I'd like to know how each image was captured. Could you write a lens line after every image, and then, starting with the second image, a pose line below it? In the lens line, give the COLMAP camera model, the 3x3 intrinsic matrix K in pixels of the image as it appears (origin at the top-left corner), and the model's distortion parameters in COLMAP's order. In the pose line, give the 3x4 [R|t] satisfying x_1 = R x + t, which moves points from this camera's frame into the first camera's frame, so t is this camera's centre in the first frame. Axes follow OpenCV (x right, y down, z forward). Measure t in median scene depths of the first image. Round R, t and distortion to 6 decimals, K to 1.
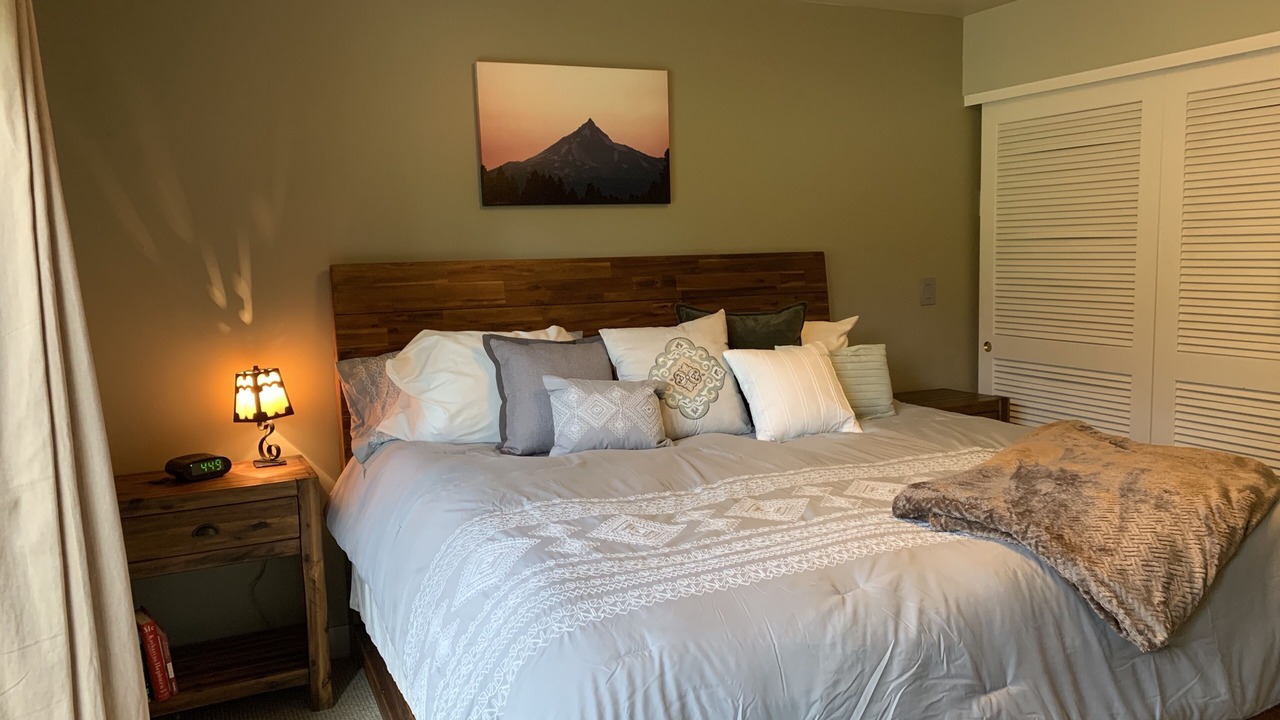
lens RADIAL K [[956.3, 0, 634.7], [0, 956.3, 363.3], [0, 0, 1]] dist [0.006251, 0.001984]
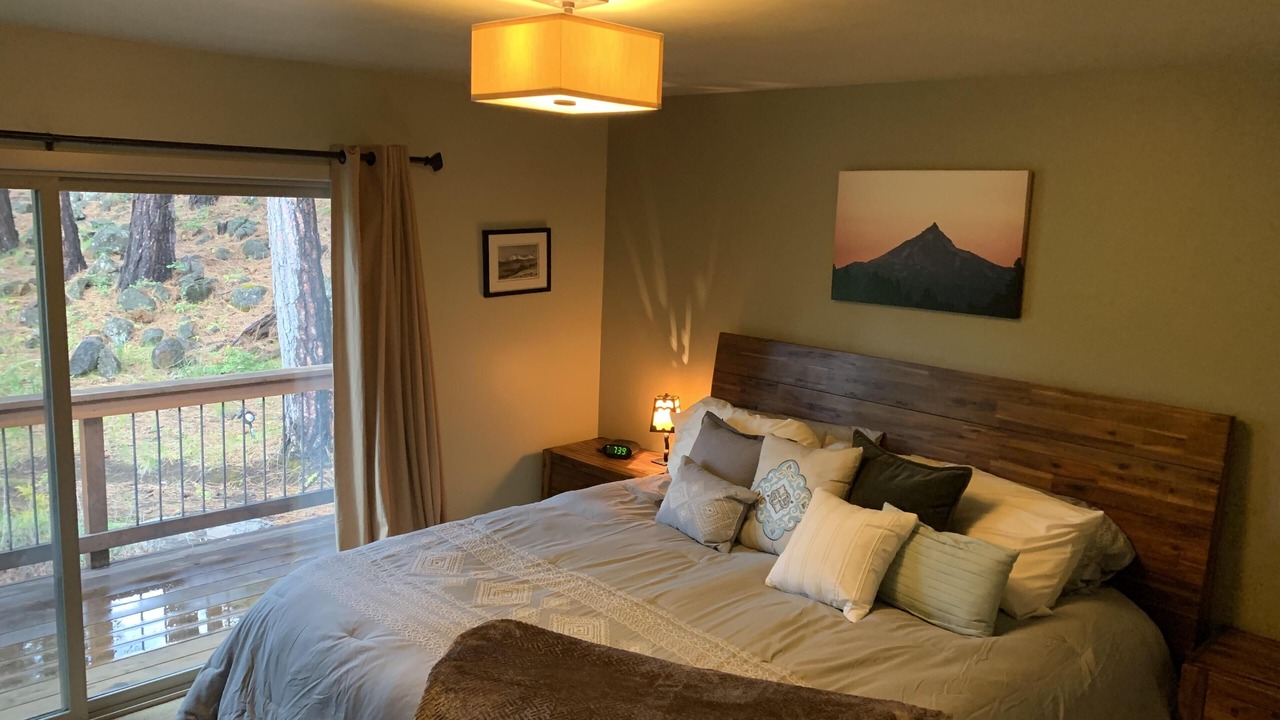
lens RADIAL K [[956.3, 0, 634.7], [0, 956.3, 363.3], [0, 0, 1]] dist [0.006251, 0.001984]
pose [[0.351432, 0.192341, -0.916242, 0.767129], [-0.151599, 0.977444, 0.147042, -0.214620], [0.923858, 0.087226, 0.372664, 0.373371]]
